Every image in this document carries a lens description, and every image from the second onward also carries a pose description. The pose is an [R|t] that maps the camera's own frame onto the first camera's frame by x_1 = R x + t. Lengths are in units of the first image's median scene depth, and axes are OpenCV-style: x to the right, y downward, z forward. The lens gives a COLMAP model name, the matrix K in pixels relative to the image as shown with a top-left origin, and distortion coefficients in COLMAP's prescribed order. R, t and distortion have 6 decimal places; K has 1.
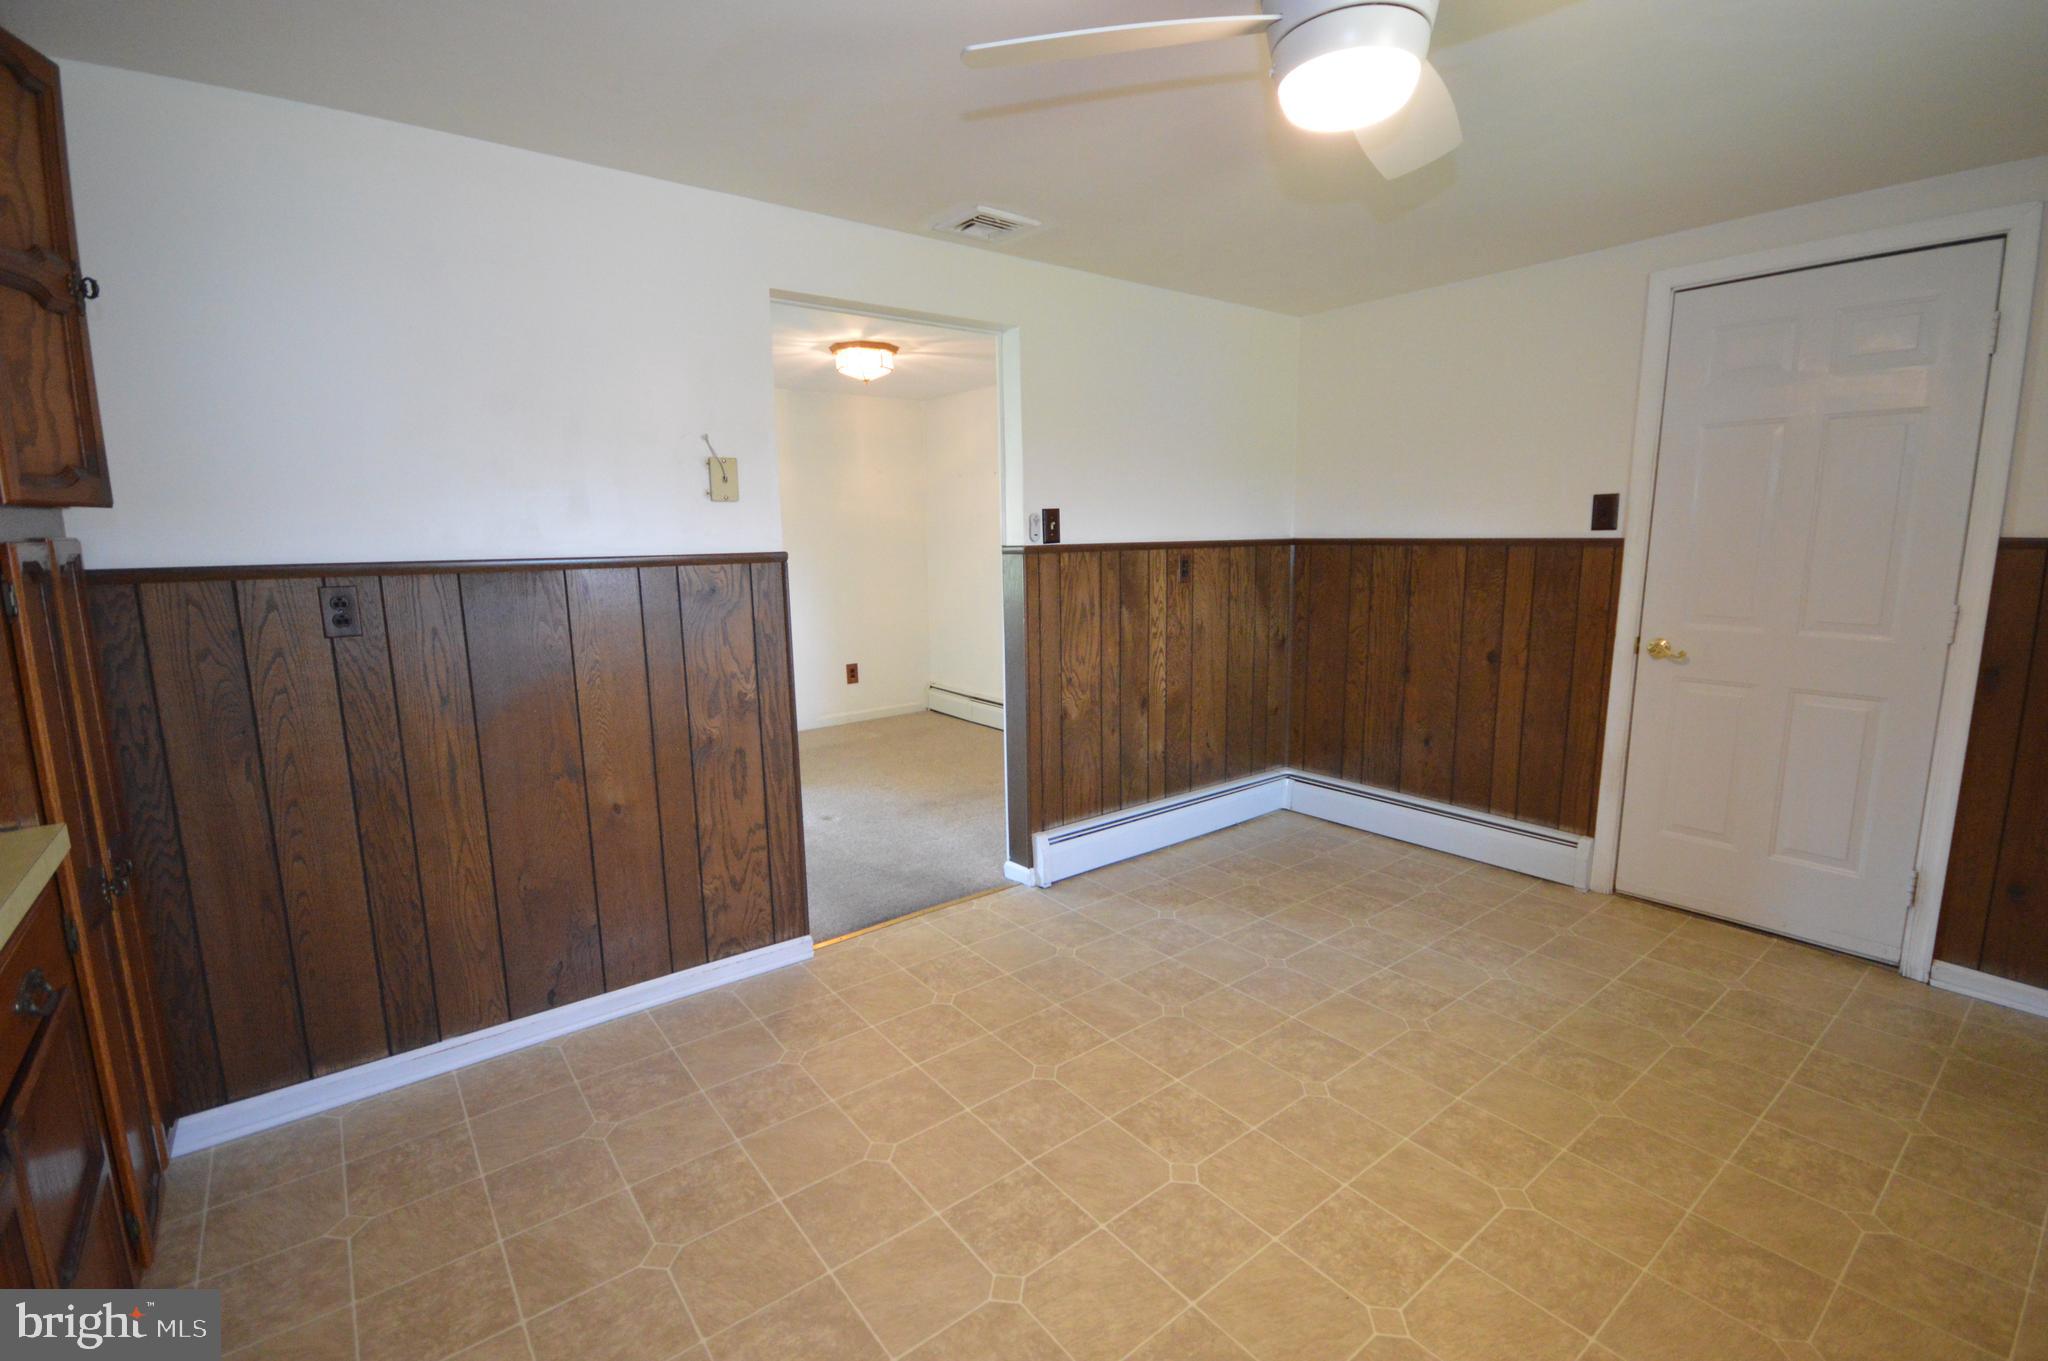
lens RADIAL K [[896.4, 0, 1032.9], [0, 896.4, 680.1], [0, 0, 1]] dist [0.000629, -0.012417]
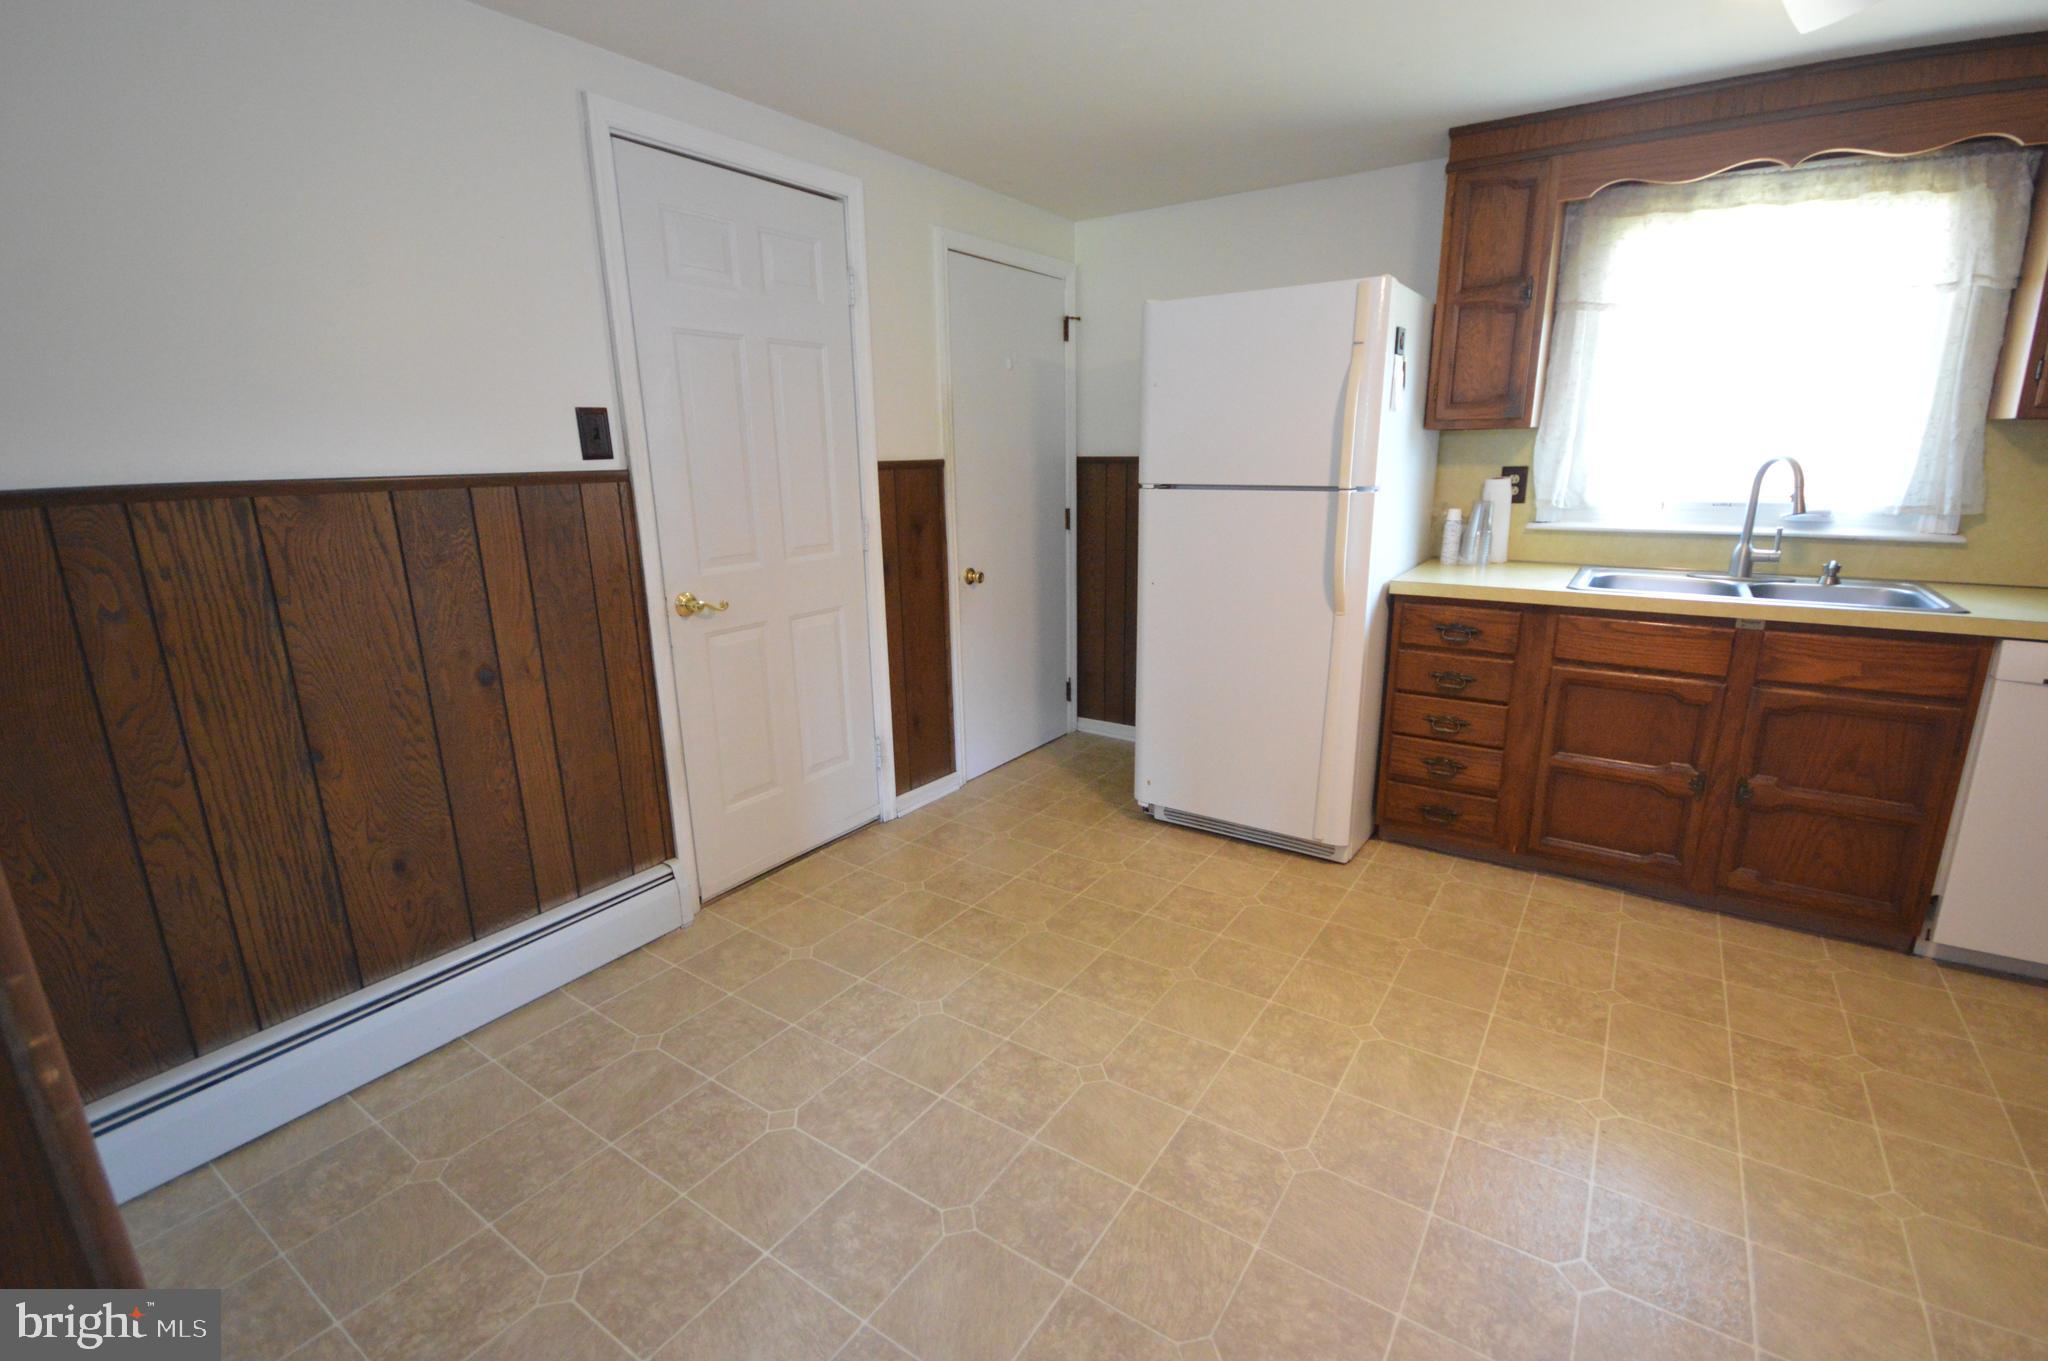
lens RADIAL K [[914.8, 0, 1026.2], [0, 914.8, 683.9], [0, 0, 1]] dist [0.016808, -0.015574]
pose [[-0.300958, -0.220229, 0.927860, -0.186619], [0.175803, 0.943480, 0.280959, -0.145138], [-0.937293, 0.247677, -0.245232, 0.907759]]
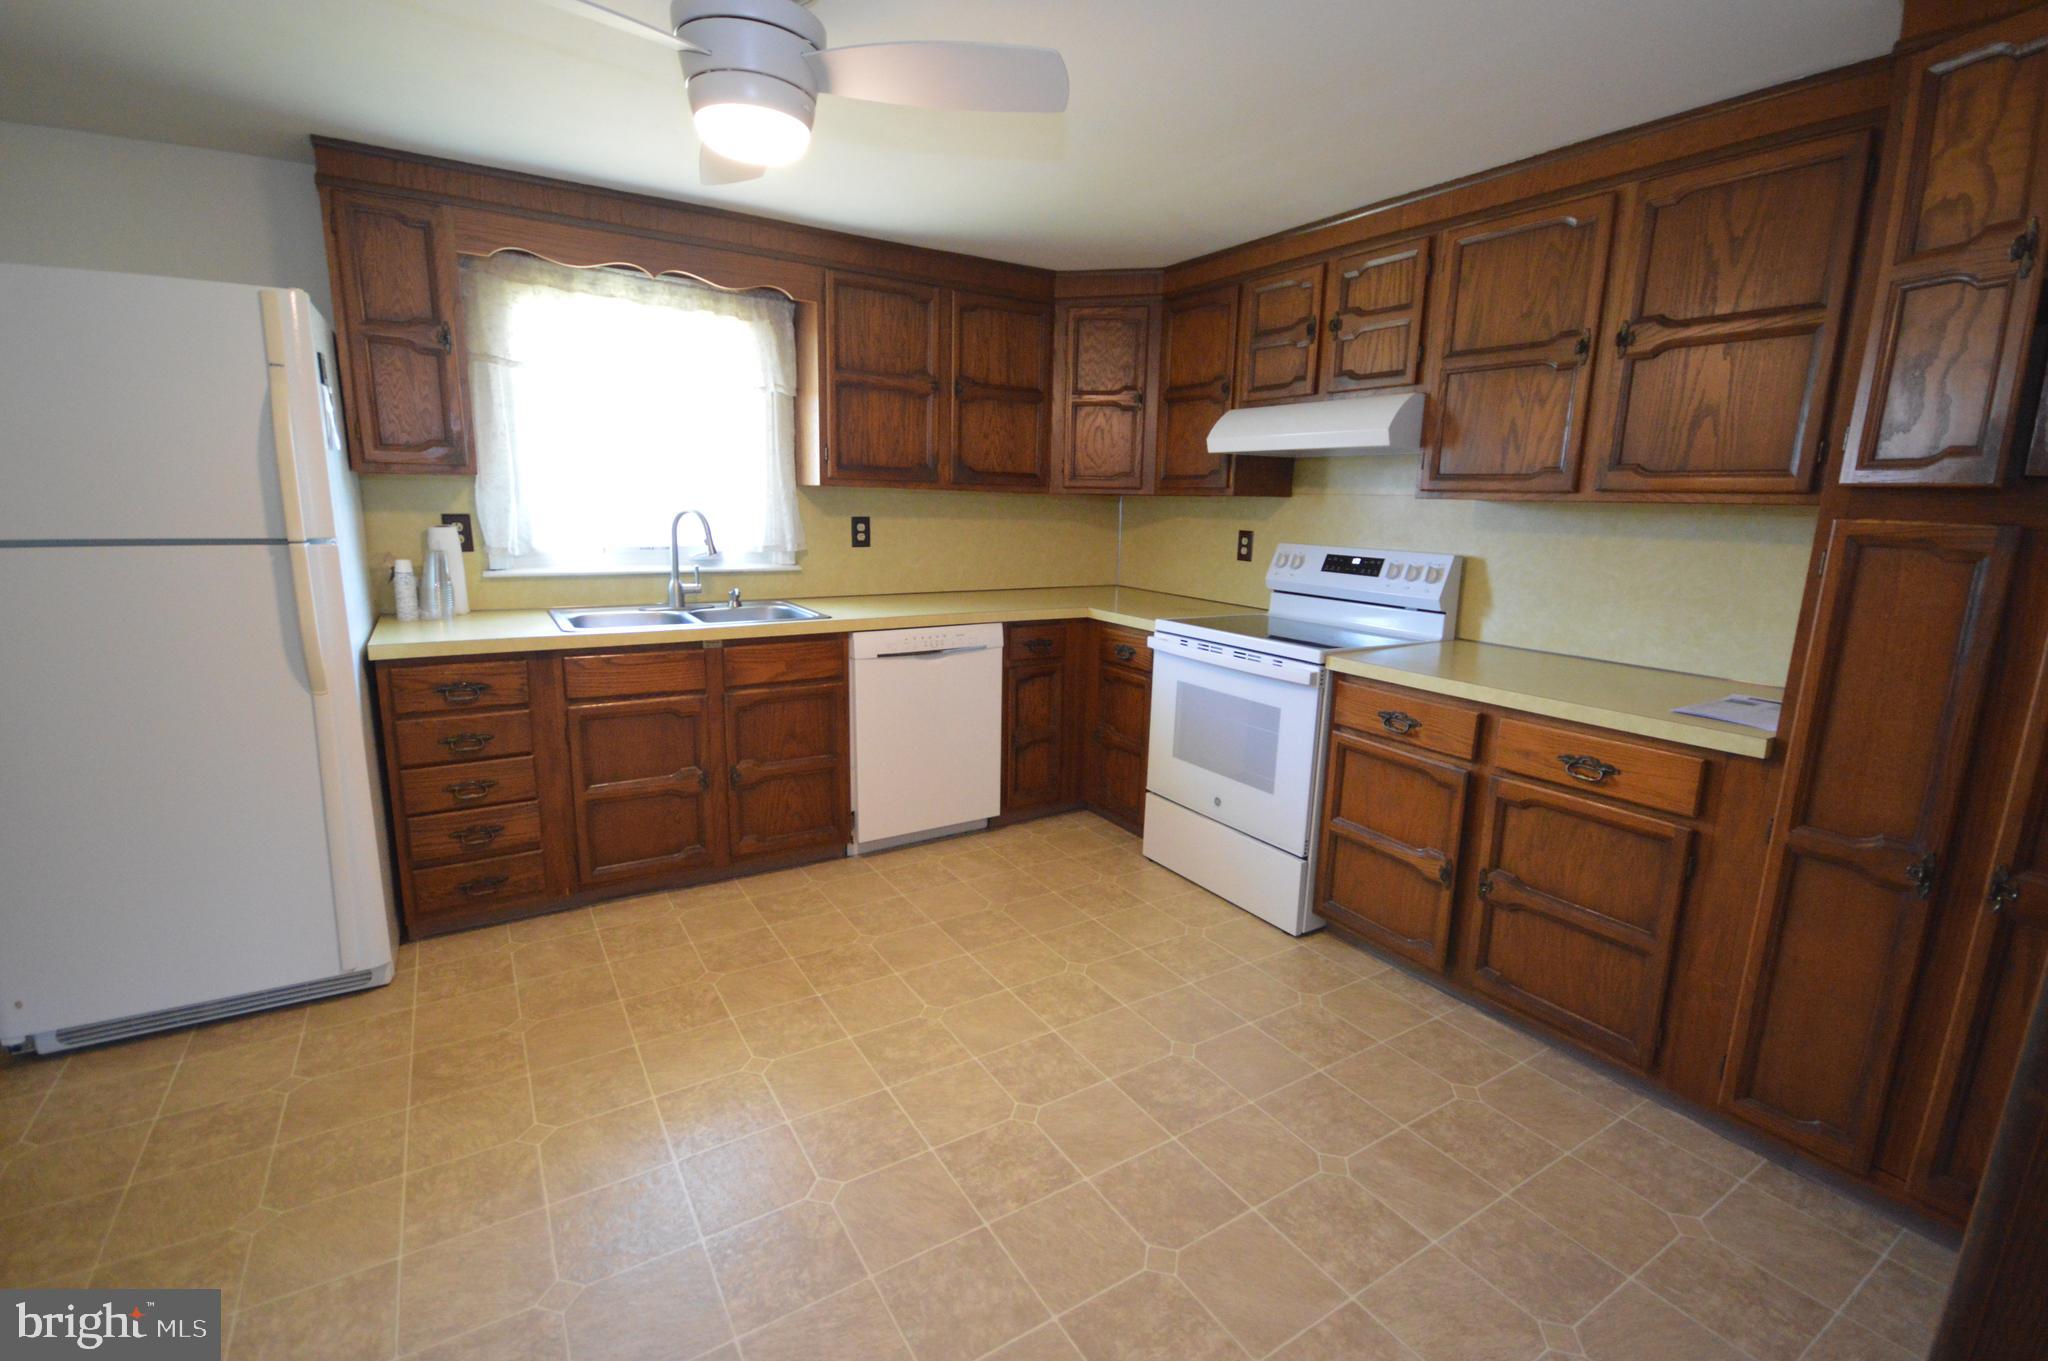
lens RADIAL K [[919.9, 0, 1041.1], [0, 919.9, 682.8], [0, 0, 1]] dist [0.015696, -0.014736]
pose [[-0.995479, -0.030991, 0.089779, -0.074942], [0.002987, 0.934583, 0.355734, -0.170304], [-0.094931, 0.354394, -0.930265, 1.006764]]
